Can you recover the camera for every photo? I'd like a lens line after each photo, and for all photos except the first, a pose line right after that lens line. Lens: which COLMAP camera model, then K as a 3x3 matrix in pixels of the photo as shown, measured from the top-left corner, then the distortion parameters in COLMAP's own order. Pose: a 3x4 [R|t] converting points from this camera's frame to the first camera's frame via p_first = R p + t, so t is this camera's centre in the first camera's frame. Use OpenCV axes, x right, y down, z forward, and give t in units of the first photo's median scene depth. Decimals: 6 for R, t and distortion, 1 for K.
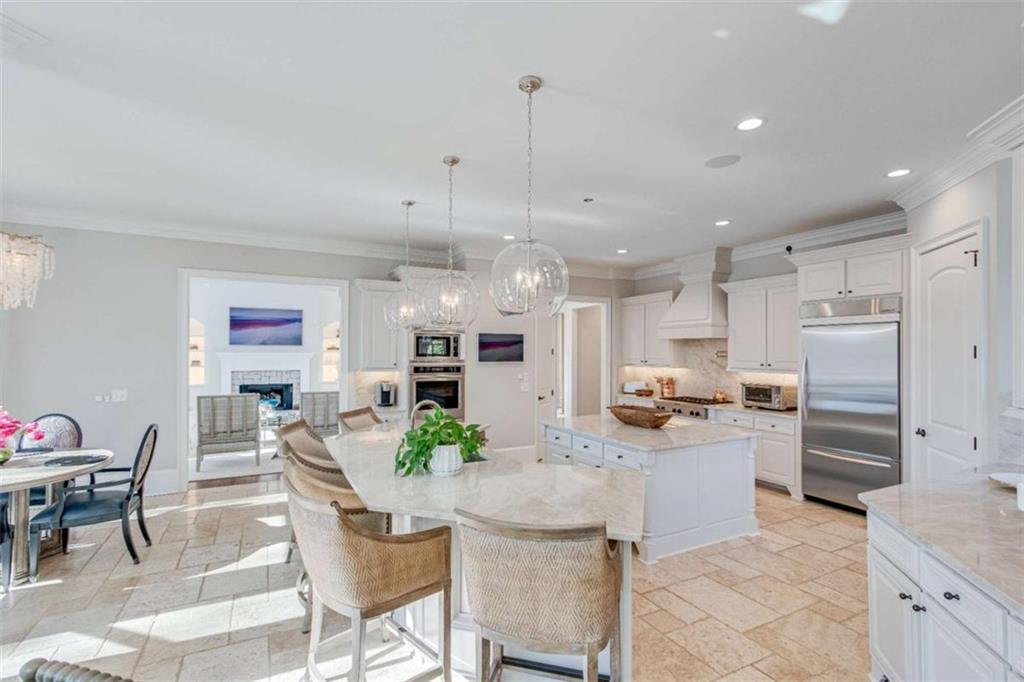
lens RADIAL K [[471.7, 0, 512.0], [0, 471.7, 341.0], [0, 0, 1]] dist [-0.000276, 0.000285]
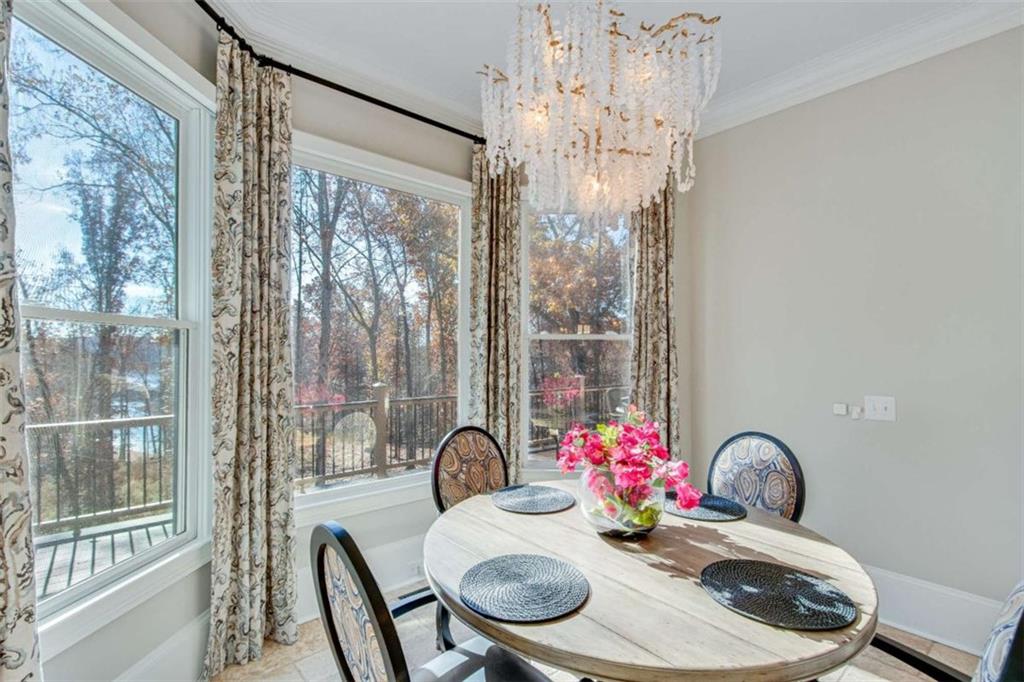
lens RADIAL K [[471.7, 0, 512.0], [0, 471.7, 341.0], [0, 0, 1]] dist [-0.000276, 0.000285]
pose [[0.229763, -0.010013, -0.973195, -0.496691], [0.011578, 0.999904, -0.007555, 0.052412], [0.973178, -0.009532, 0.229857, 0.580582]]
